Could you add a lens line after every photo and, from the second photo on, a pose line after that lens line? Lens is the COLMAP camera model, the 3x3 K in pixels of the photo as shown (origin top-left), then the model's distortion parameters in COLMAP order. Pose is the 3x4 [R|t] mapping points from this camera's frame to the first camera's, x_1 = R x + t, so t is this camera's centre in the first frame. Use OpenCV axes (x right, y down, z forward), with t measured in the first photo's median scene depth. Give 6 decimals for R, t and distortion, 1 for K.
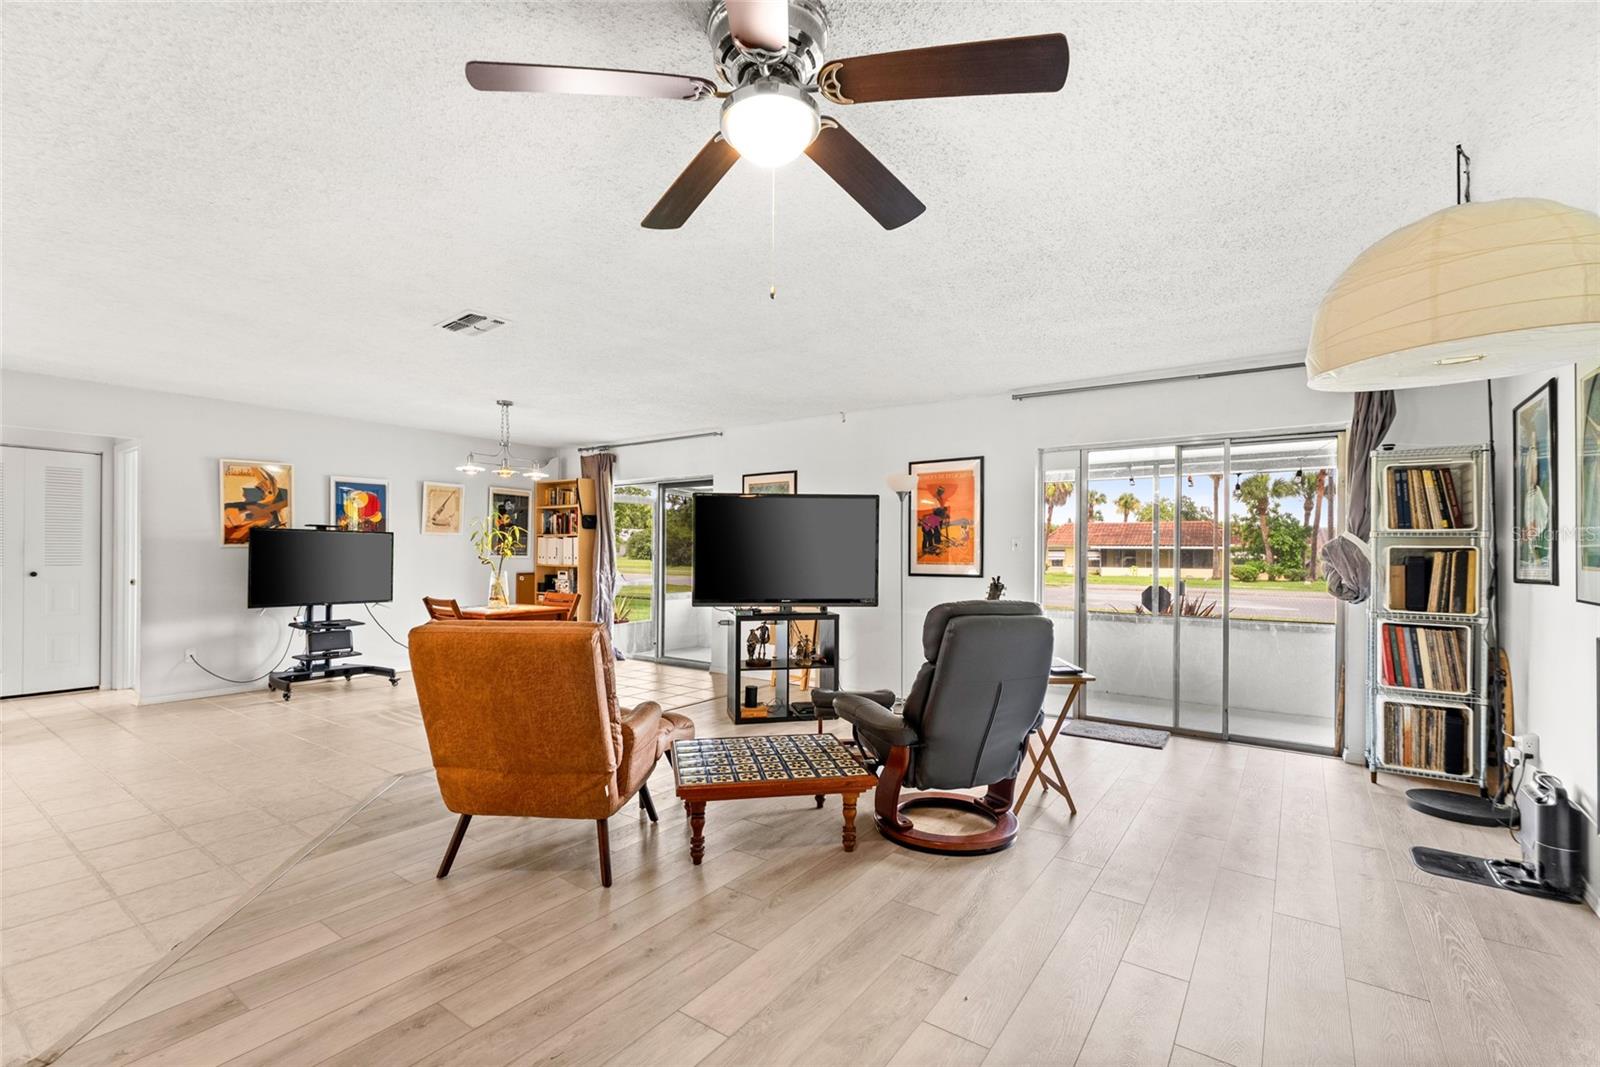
lens RADIAL K [[710.2, 0, 777.3], [0, 710.2, 547.6], [0, 0, 1]] dist [0.000238, 0.000635]
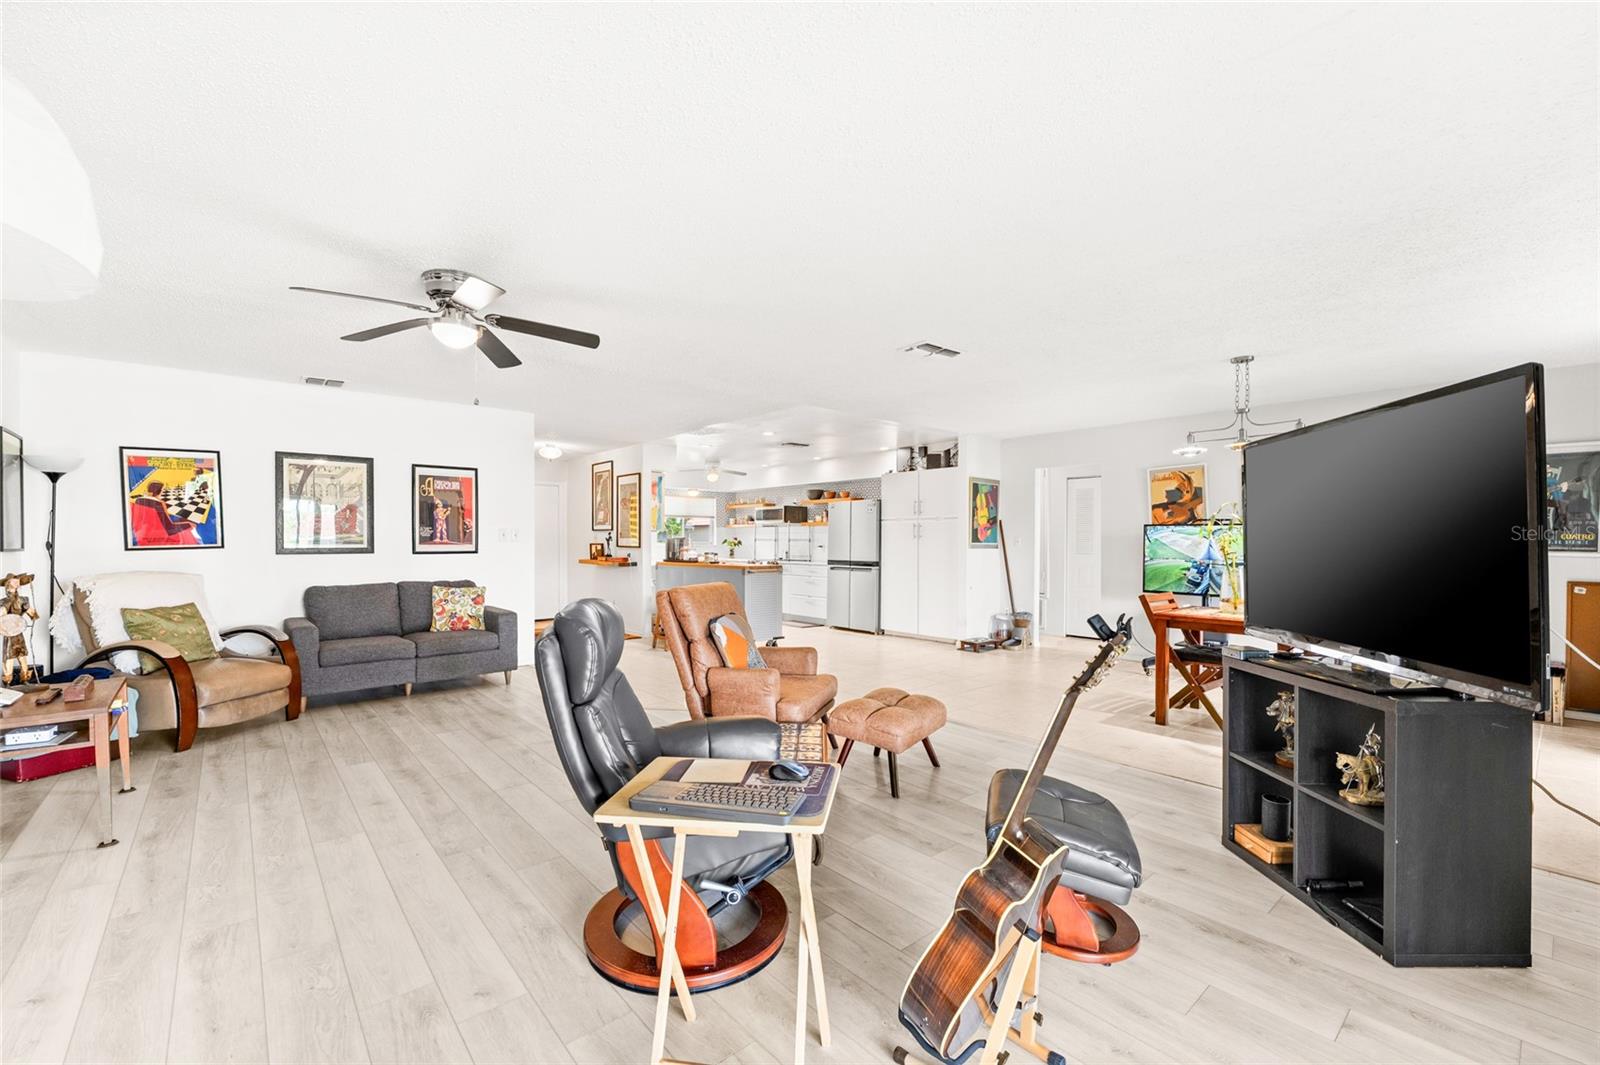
lens RADIAL K [[655.0, 0, 796.5], [0, 655.0, 544.8], [0, 0, 1]] dist [0.000714, -0.000040]
pose [[-0.225734, -0.002940, -0.974185, 0.463644], [0.002099, 0.999992, -0.003505, 0.008557], [0.974187, -0.002836, -0.225726, 0.688543]]
